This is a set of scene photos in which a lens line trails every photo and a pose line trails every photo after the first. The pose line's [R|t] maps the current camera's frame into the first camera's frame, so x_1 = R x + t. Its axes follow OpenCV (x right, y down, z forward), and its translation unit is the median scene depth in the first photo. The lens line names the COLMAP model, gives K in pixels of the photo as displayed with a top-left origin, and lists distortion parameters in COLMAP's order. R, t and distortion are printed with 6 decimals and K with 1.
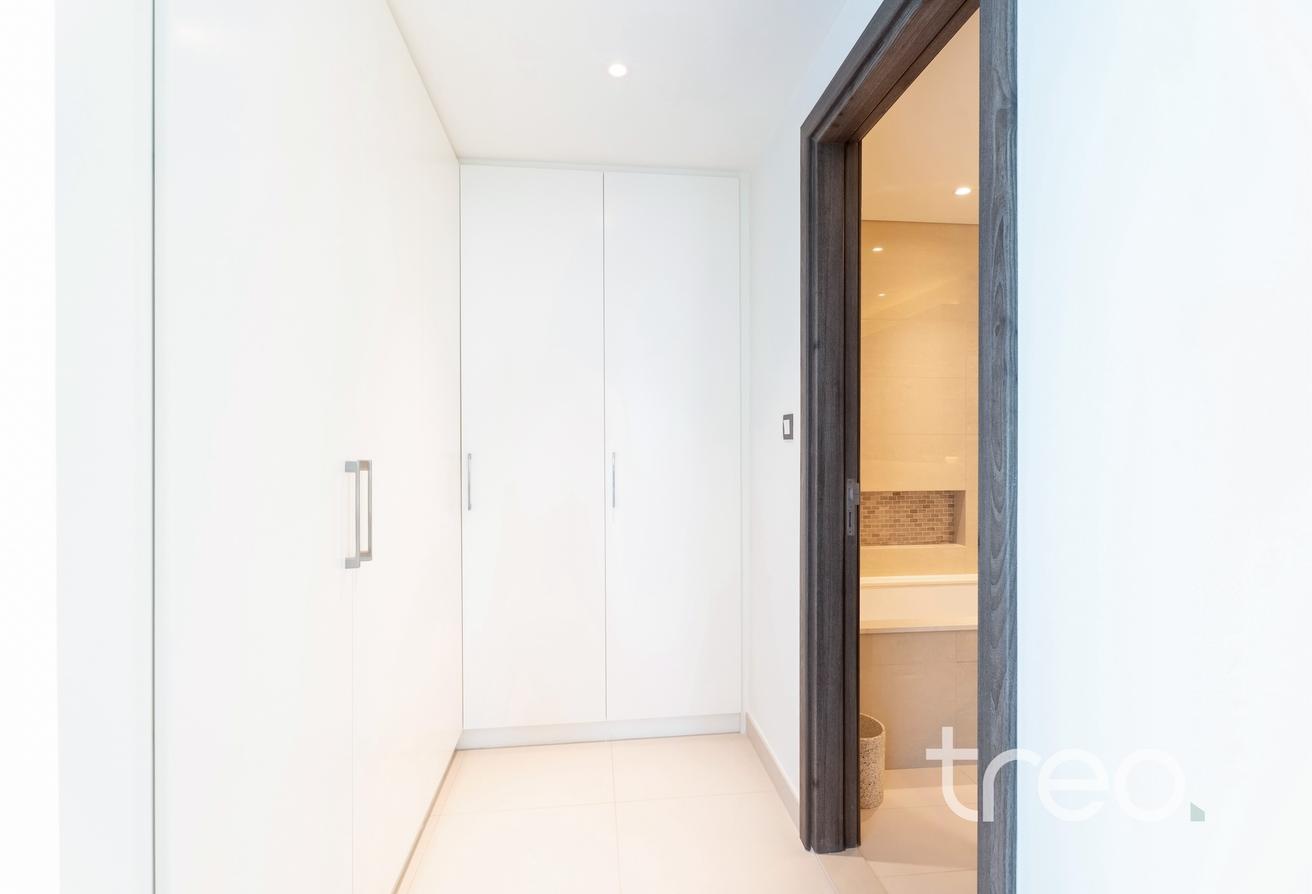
lens RADIAL K [[577.7, 0, 656.5], [0, 577.7, 446.5], [0, 0, 1]] dist [-0.001892, 0.000710]
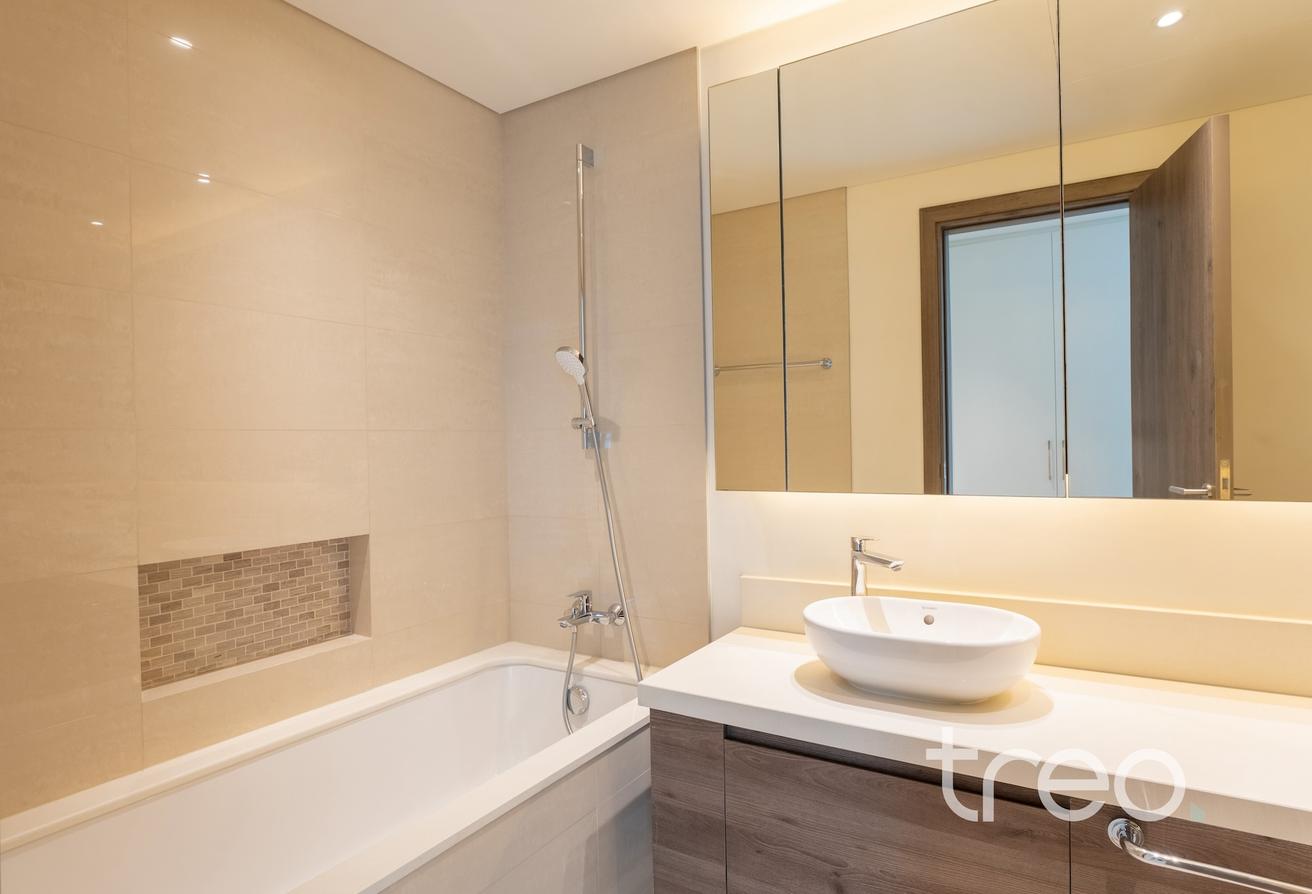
lens RADIAL K [[722.7, 0, 657.0], [0, 722.7, 447.7], [0, 0, 1]] dist [-0.004168, -0.000365]
pose [[0.623348, -0.015659, 0.781788, 0.171123], [0.023035, 0.999733, 0.001657, -0.000430], [-0.781605, 0.016975, 0.623542, 0.356426]]
